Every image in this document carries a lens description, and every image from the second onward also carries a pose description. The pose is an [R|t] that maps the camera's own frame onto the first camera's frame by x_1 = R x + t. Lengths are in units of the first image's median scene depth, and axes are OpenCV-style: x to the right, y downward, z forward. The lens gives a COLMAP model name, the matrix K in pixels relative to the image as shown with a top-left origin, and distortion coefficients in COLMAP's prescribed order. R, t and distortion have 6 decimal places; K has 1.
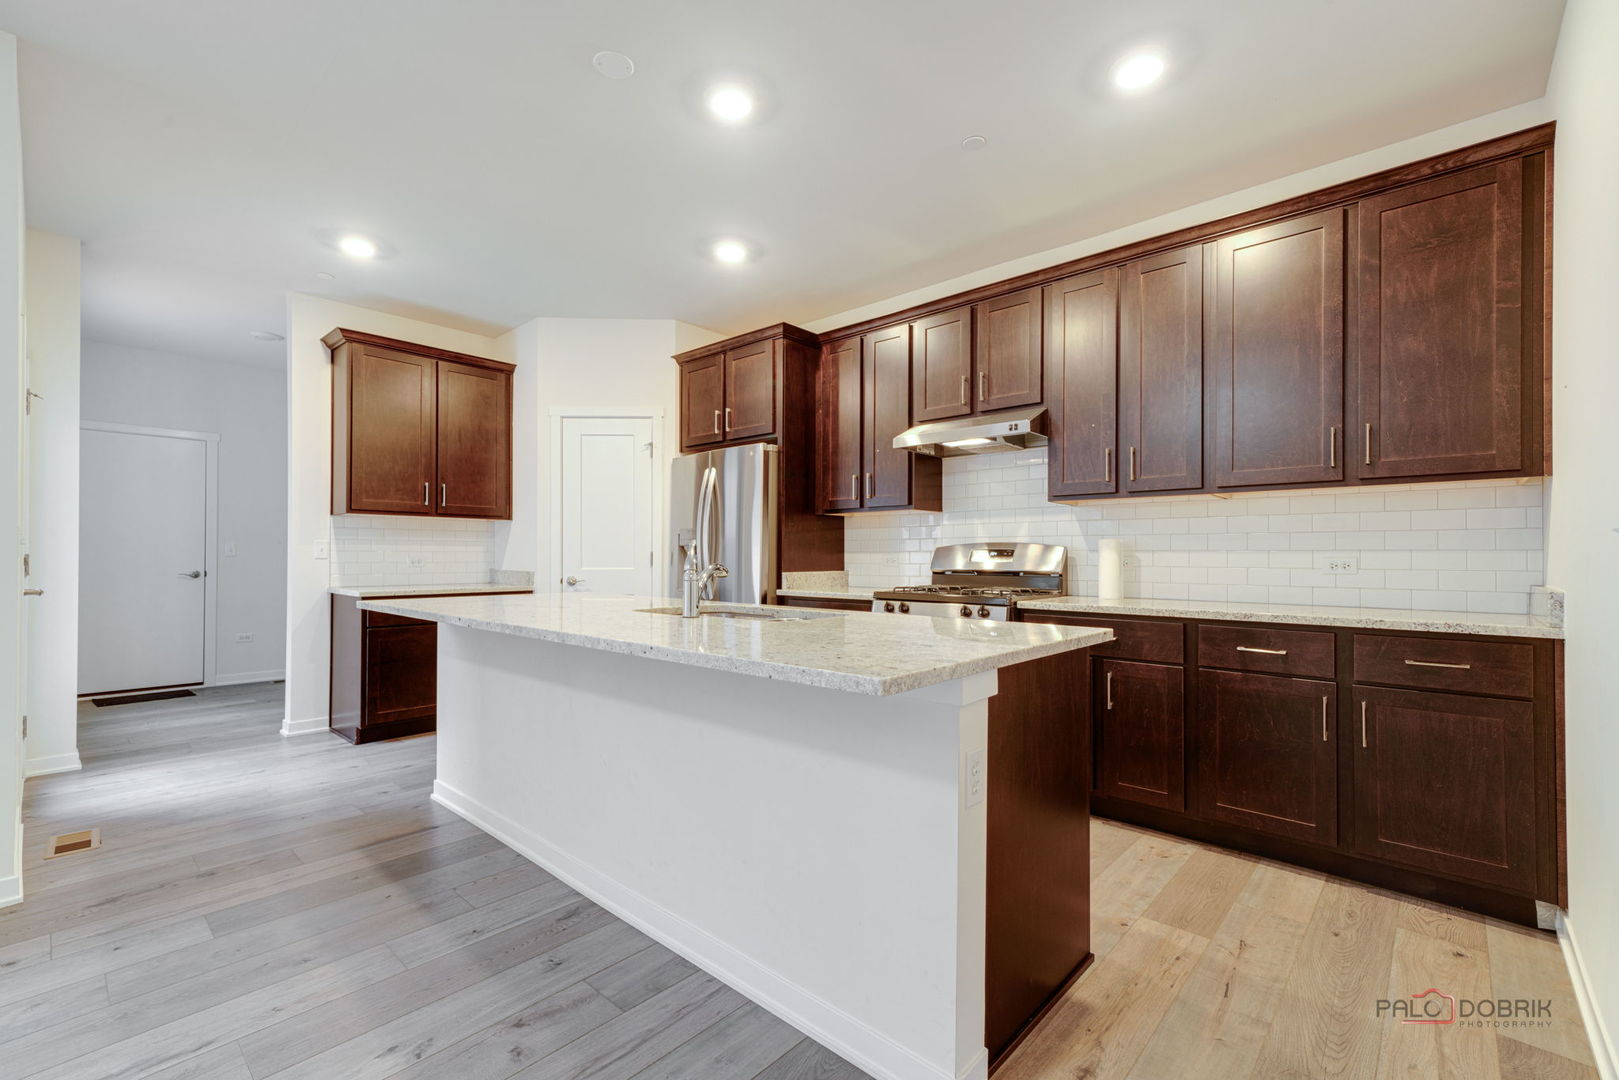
lens RADIAL K [[695.6, 0, 801.7], [0, 695.6, 548.4], [0, 0, 1]] dist [0.014041, -0.000190]
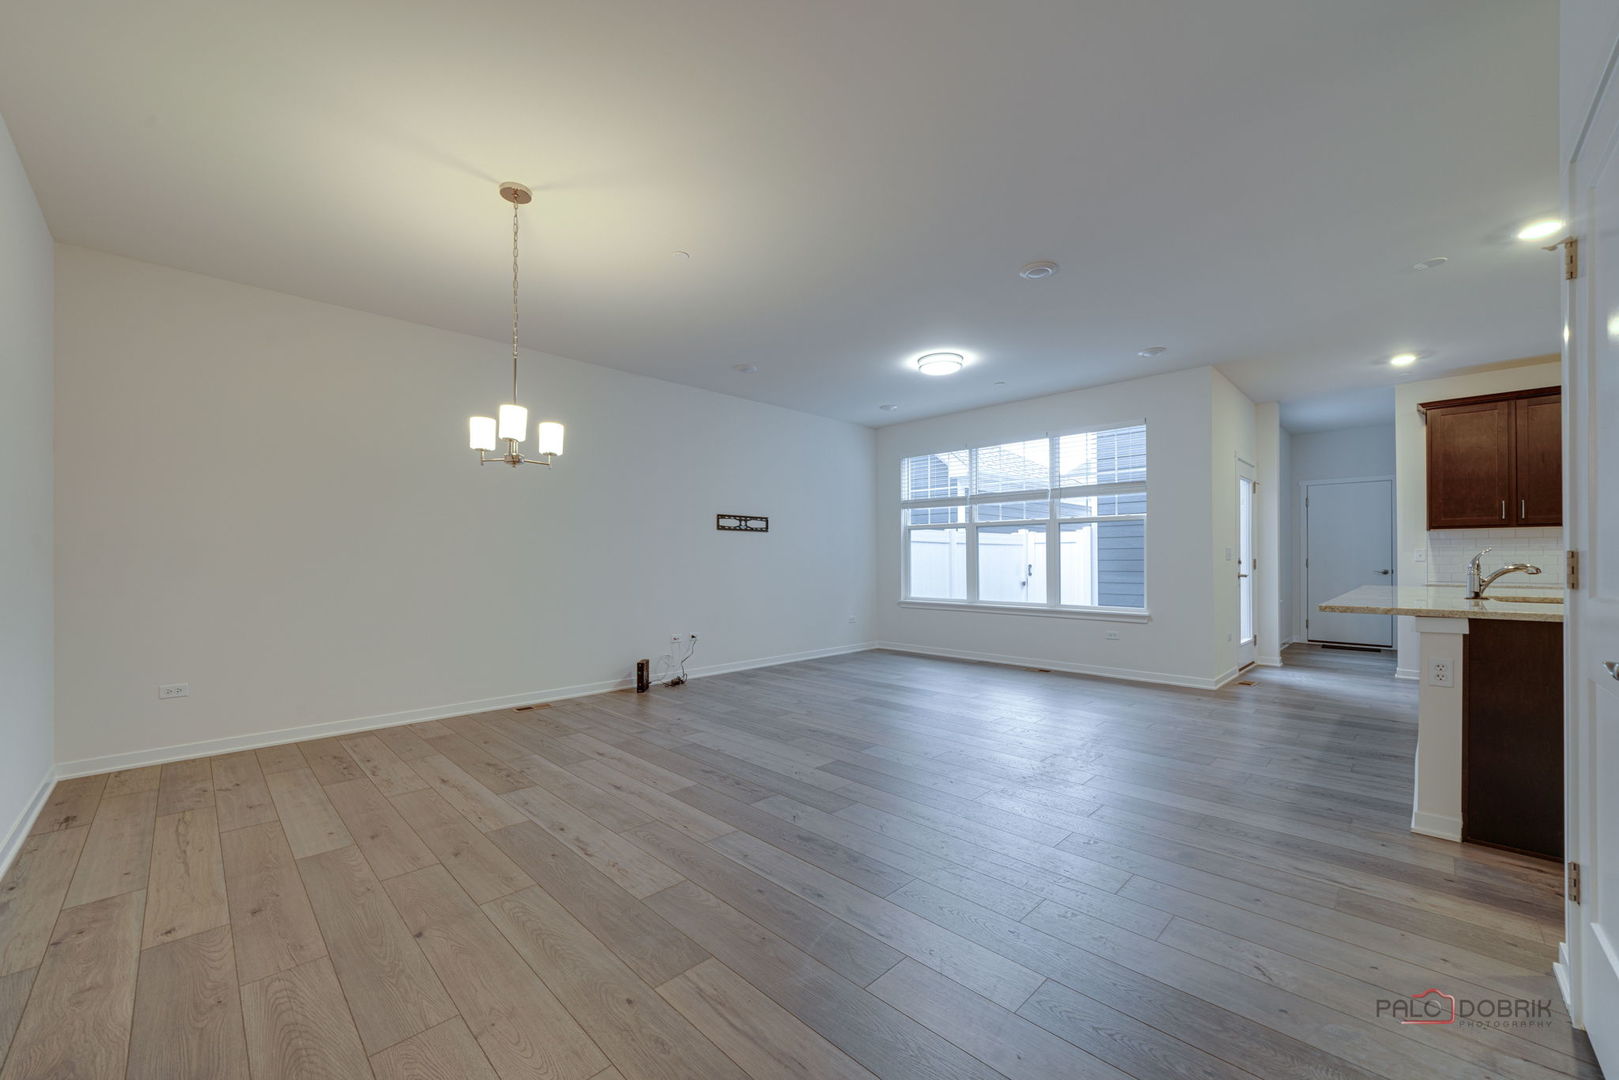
lens RADIAL K [[622.8, 0, 795.4], [0, 622.8, 558.6], [0, 0, 1]] dist [-0.004108, -0.000309]
pose [[-0.049971, -0.004644, -0.998740, 0.888621], [0.012205, 0.999912, -0.005260, 0.000278], [0.998676, -0.012452, -0.049910, -0.304397]]
